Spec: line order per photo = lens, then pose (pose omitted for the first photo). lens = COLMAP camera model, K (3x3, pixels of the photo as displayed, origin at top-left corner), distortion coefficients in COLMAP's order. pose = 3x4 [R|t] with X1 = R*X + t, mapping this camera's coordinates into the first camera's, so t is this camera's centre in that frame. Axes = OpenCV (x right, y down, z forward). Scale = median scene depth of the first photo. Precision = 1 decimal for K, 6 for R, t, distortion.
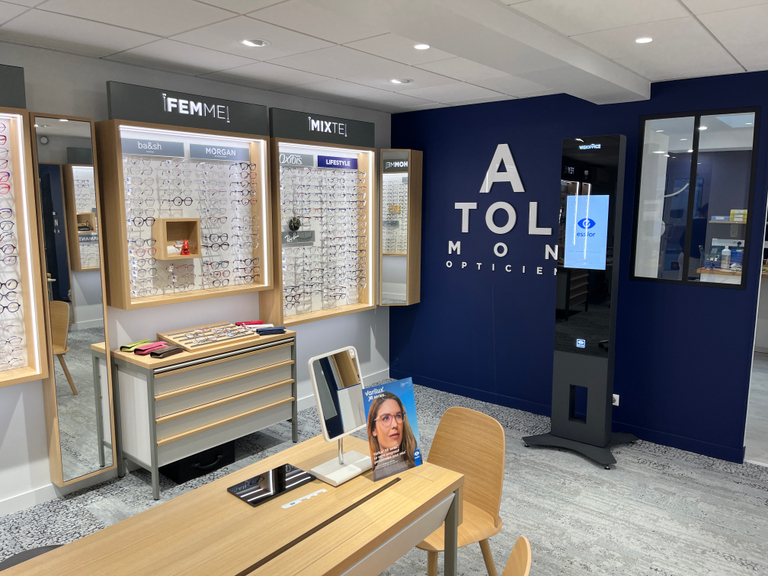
lens RADIAL K [[587.5, 0, 376.5], [0, 587.5, 284.9], [0, 0, 1]] dist [-0.003422, -0.024721]
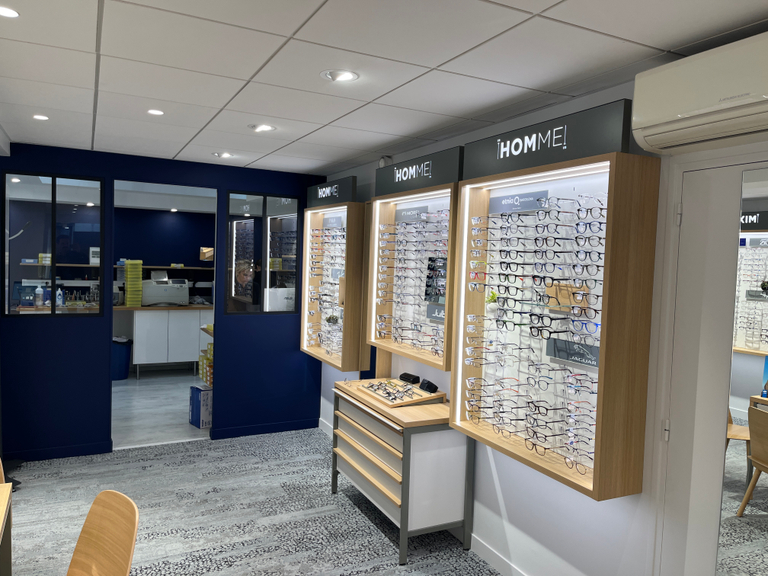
lens RADIAL K [[587.5, 0, 383.3], [0, 587.5, 288.4], [0, 0, 1]] dist [-0.003422, -0.024721]
pose [[0.391338, -0.040721, 0.919345, -0.263268], [0.102637, 0.994719, 0.000371, 0.009609], [-0.914505, 0.094214, 0.393451, -0.069631]]
